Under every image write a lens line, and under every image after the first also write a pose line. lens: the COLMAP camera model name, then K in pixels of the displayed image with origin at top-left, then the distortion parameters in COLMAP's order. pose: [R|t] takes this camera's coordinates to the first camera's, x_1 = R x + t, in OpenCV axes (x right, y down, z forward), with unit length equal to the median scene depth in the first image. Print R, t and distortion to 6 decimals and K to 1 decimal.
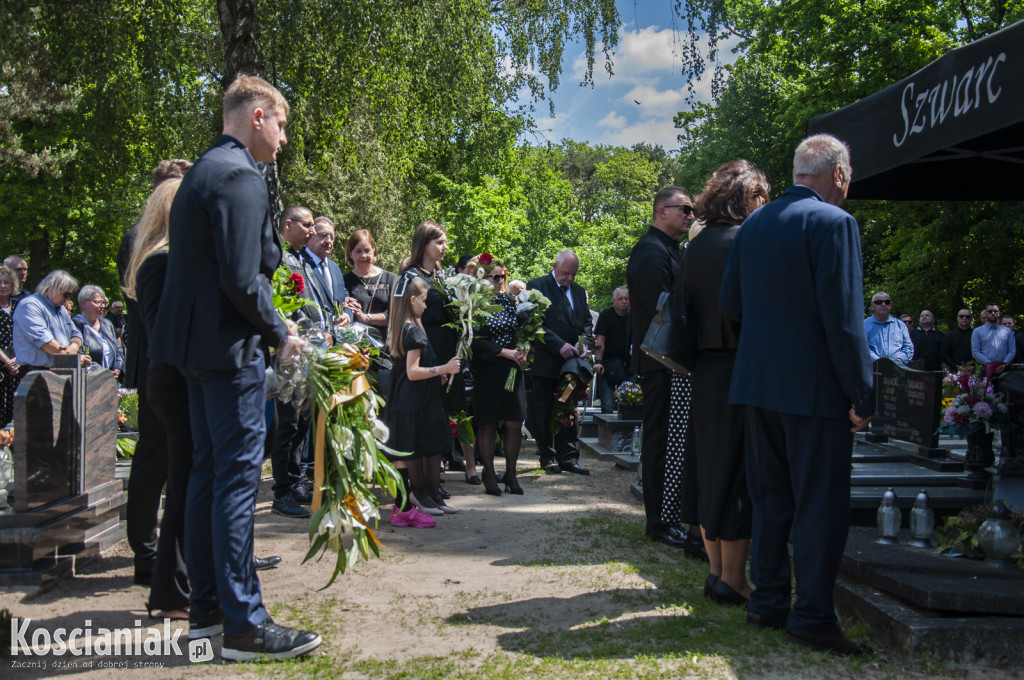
lens RADIAL K [[1335.1, 0, 491.2], [0, 1335.1, 338.6], [0, 0, 1]] dist [0.163905, 0.079945]
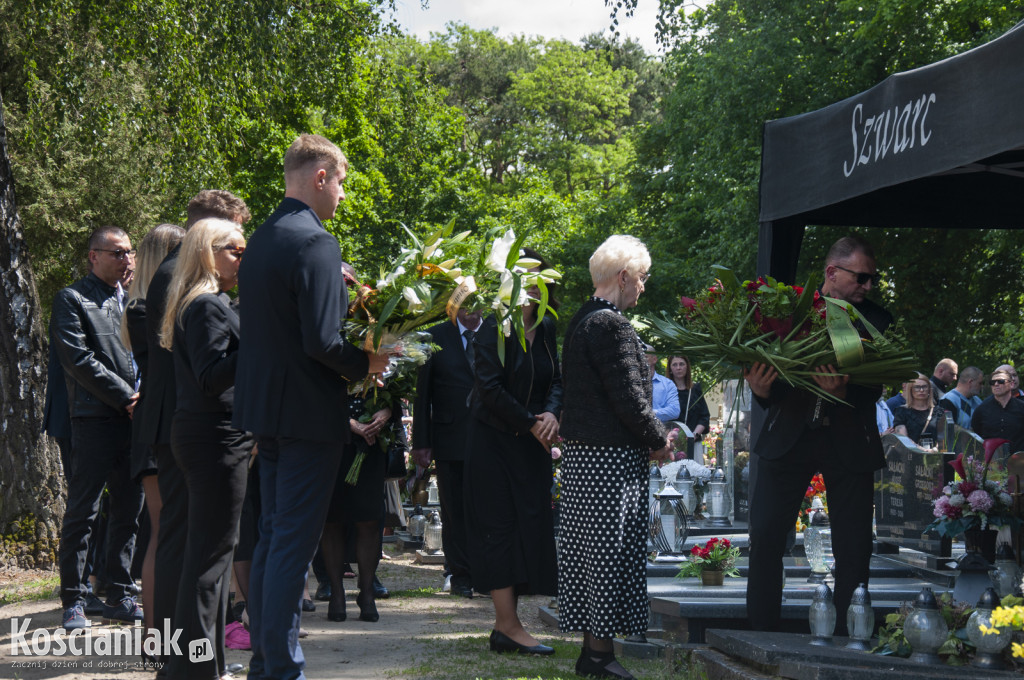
lens RADIAL K [[1335.1, 0, 491.2], [0, 1335.1, 338.6], [0, 0, 1]] dist [0.163905, 0.079945]
pose [[0.996239, 0.010176, 0.086043, 0.015380], [-0.005986, 0.998790, -0.048813, -0.000415], [-0.086435, 0.048114, 0.995095, 0.285765]]
